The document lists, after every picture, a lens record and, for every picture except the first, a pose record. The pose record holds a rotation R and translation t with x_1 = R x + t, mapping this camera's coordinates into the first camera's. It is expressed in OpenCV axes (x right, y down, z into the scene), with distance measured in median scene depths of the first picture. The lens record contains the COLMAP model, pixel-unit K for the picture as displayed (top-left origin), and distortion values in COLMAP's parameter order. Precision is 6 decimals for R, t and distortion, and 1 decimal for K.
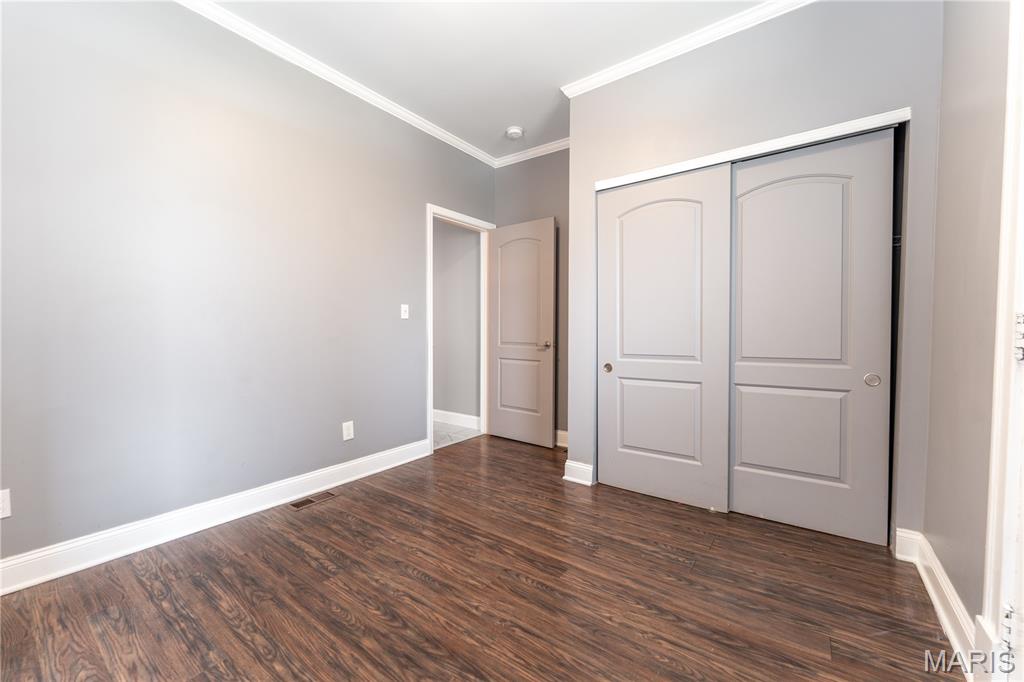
lens RADIAL K [[407.6, 0, 512.0], [0, 407.6, 341.0], [0, 0, 1]] dist [-0.000233, -0.000210]
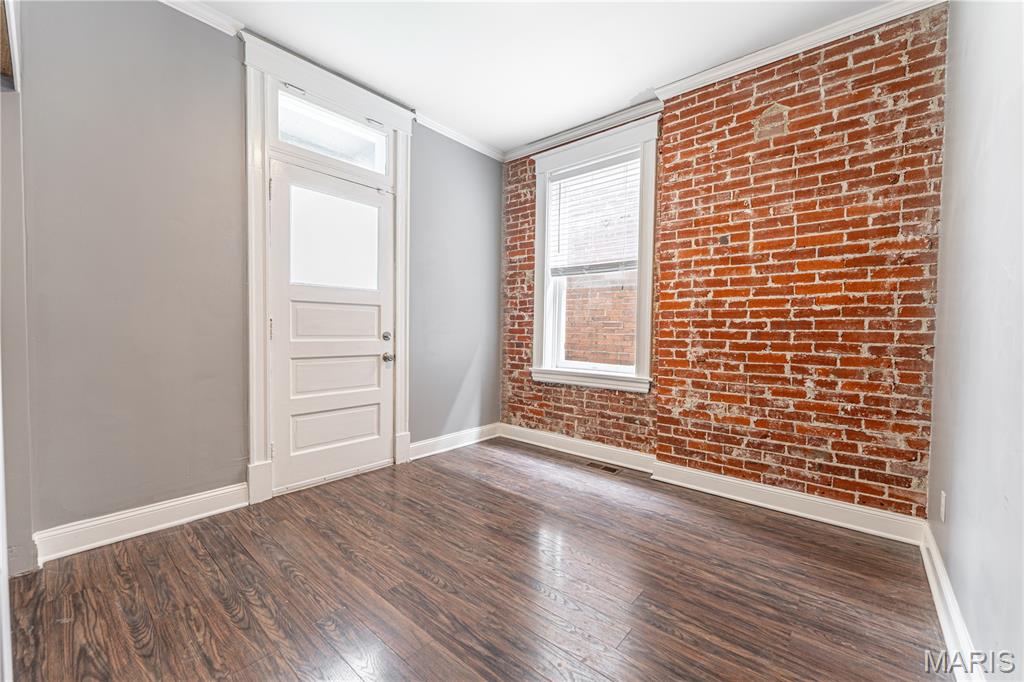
lens RADIAL K [[407.6, 0, 512.0], [0, 407.6, 341.0], [0, 0, 1]] dist [-0.000233, -0.000210]
pose [[-0.997128, -0.019703, 0.073132, -0.198796], [-0.015123, 0.997921, 0.062654, -0.064427], [-0.074214, 0.061368, -0.995352, 1.880394]]
